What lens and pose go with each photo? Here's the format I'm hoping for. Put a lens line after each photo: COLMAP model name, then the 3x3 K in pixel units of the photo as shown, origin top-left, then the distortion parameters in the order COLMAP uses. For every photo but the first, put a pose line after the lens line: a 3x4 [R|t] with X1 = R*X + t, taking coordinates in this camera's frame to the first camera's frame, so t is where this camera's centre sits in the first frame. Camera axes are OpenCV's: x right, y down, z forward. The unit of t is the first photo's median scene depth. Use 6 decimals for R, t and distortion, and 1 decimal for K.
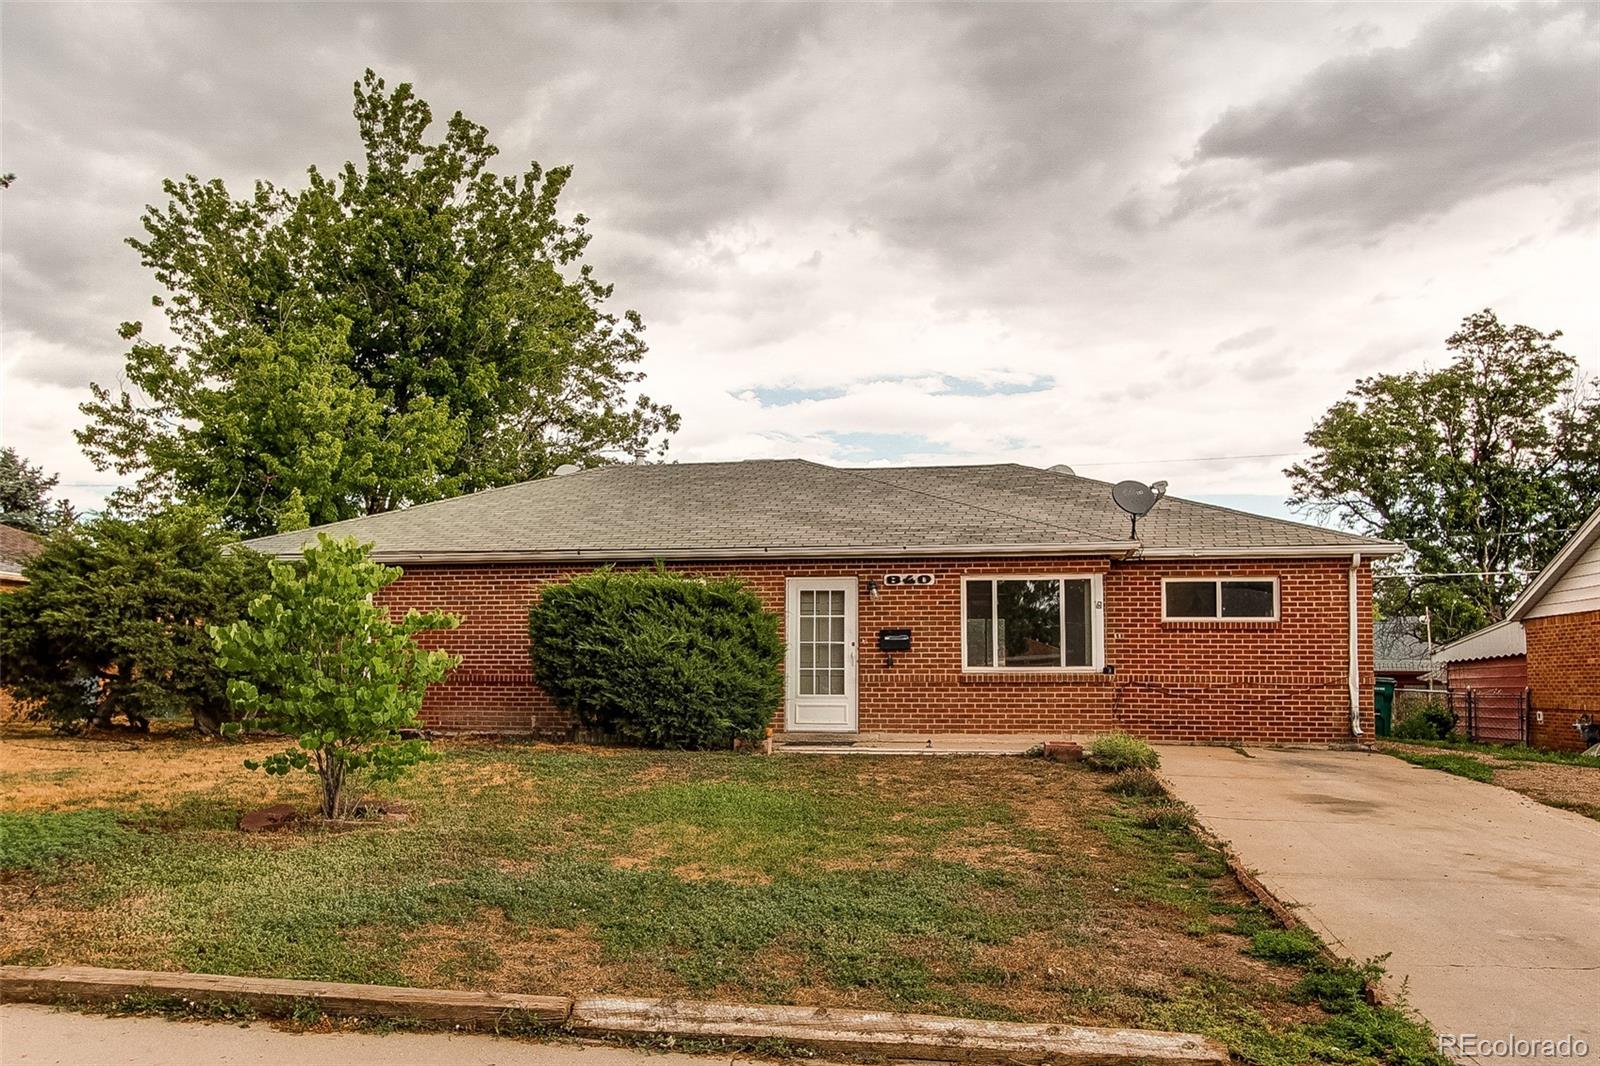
lens RADIAL K [[1150.3, 0, 800.0], [0, 1150.3, 533.0], [0, 0, 1]] dist [-0.001357, -0.001505]
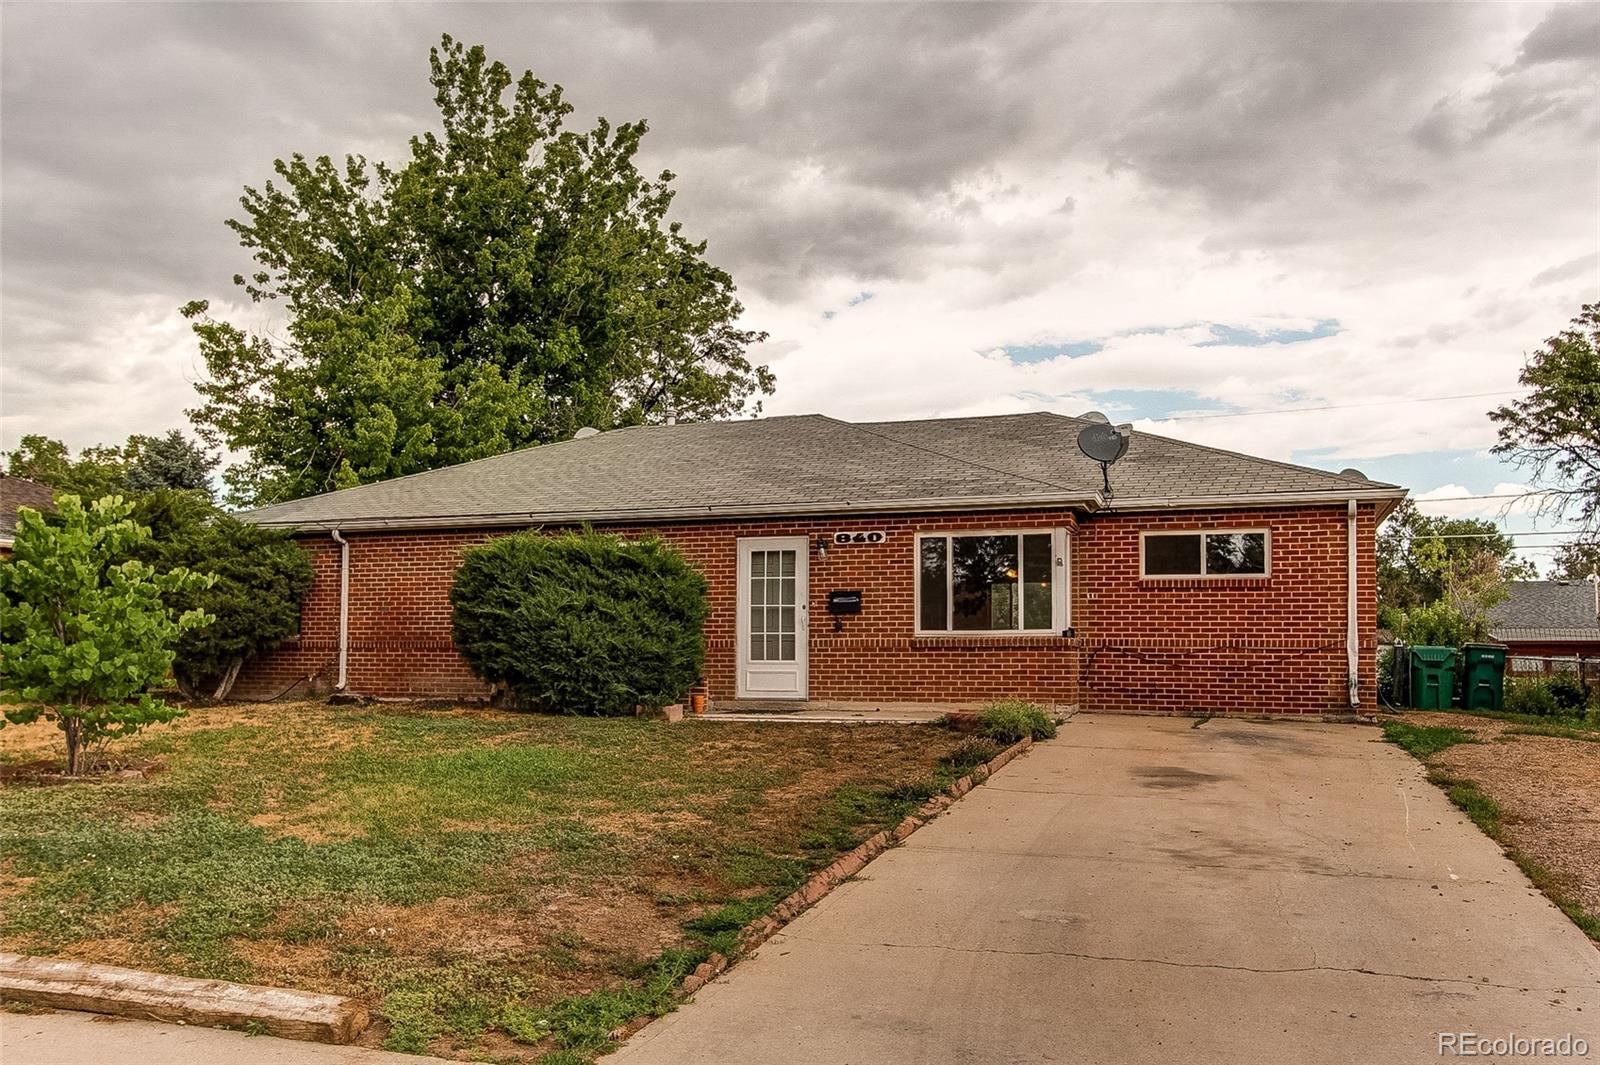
lens RADIAL K [[1206.2, 0, 800.0], [0, 1206.2, 532.5], [0, 0, 1]] dist [0.002591, 0.000581]
pose [[0.988338, -0.016297, -0.151400, 0.194984], [0.020471, 0.999451, 0.026054, 0.009651], [0.150893, -0.028849, 0.988129, 0.023113]]
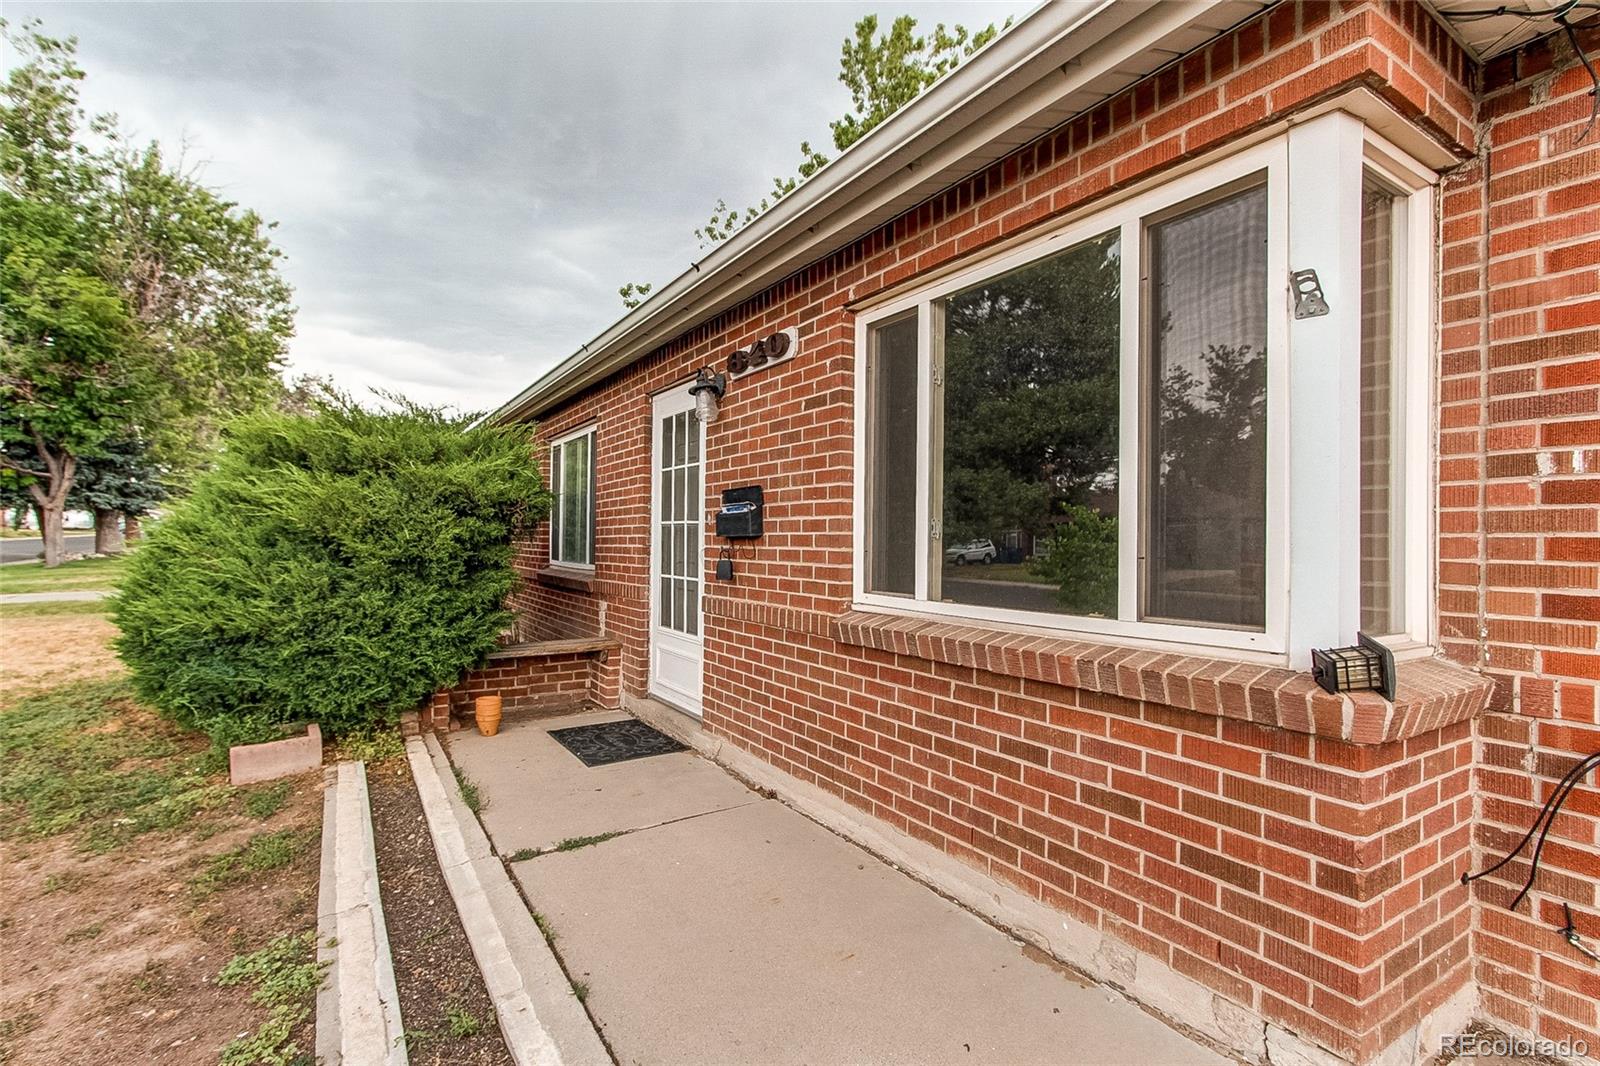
lens RADIAL K [[743.4, 0, 787.8], [0, 743.4, 523.9], [0, 0, 1]] dist [0.001632, 0.001332]
pose [[0.676793, -0.012062, -0.736074, 0.280093], [0.088104, 0.994007, 0.064720, 0.080486], [0.730882, -0.108653, 0.673800, 0.832031]]
